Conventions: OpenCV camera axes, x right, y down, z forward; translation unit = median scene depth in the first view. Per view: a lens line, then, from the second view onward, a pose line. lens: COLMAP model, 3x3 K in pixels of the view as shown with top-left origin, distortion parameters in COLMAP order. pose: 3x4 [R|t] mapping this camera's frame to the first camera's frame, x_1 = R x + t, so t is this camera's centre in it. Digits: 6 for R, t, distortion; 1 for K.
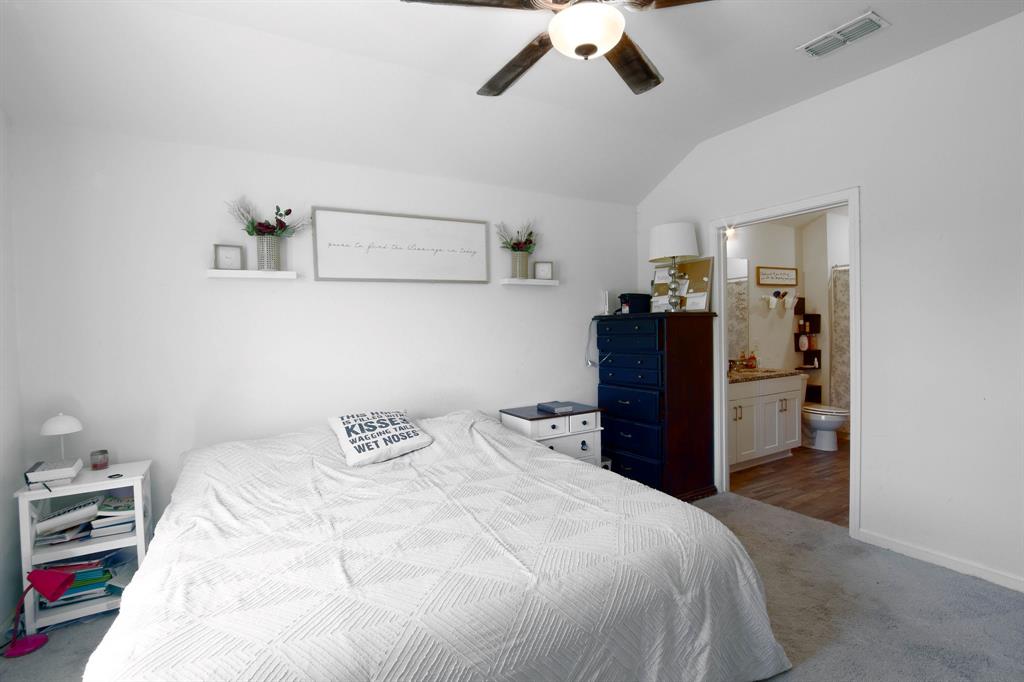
lens RADIAL K [[476.8, 0, 512.0], [0, 476.8, 341.0], [0, 0, 1]] dist [-0.030231, -0.000017]
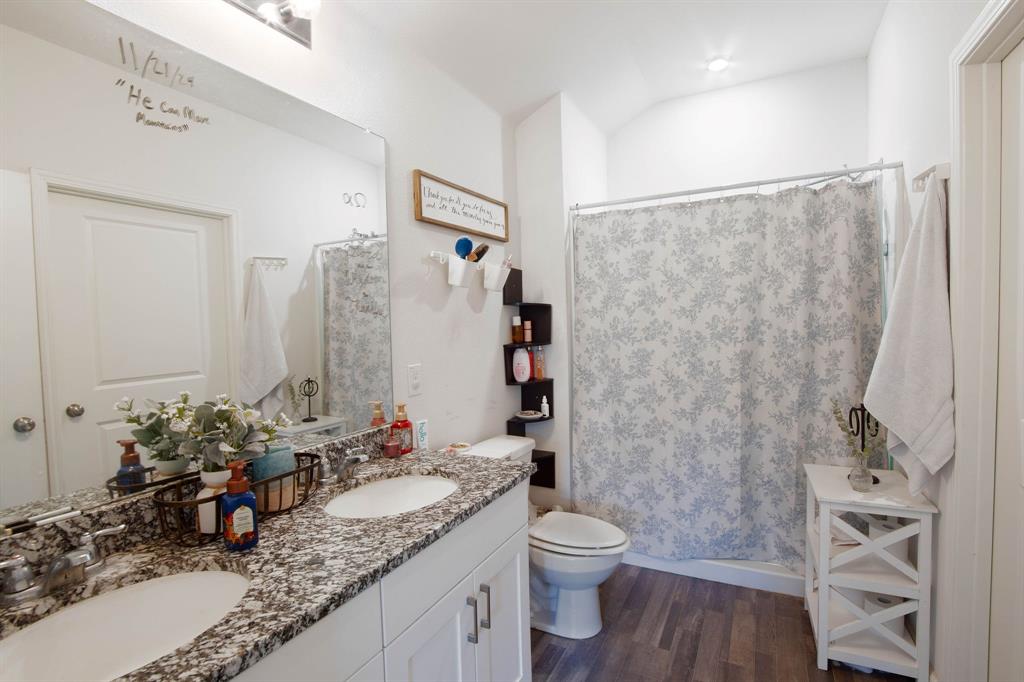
lens RADIAL K [[476.8, 0, 512.0], [0, 476.8, 341.0], [0, 0, 1]] dist [-0.030231, -0.000017]
pose [[0.843573, -0.017841, 0.536717, 0.365262], [0.017186, 0.999833, 0.006224, -0.023882], [-0.536739, 0.003974, 0.843739, 0.619342]]
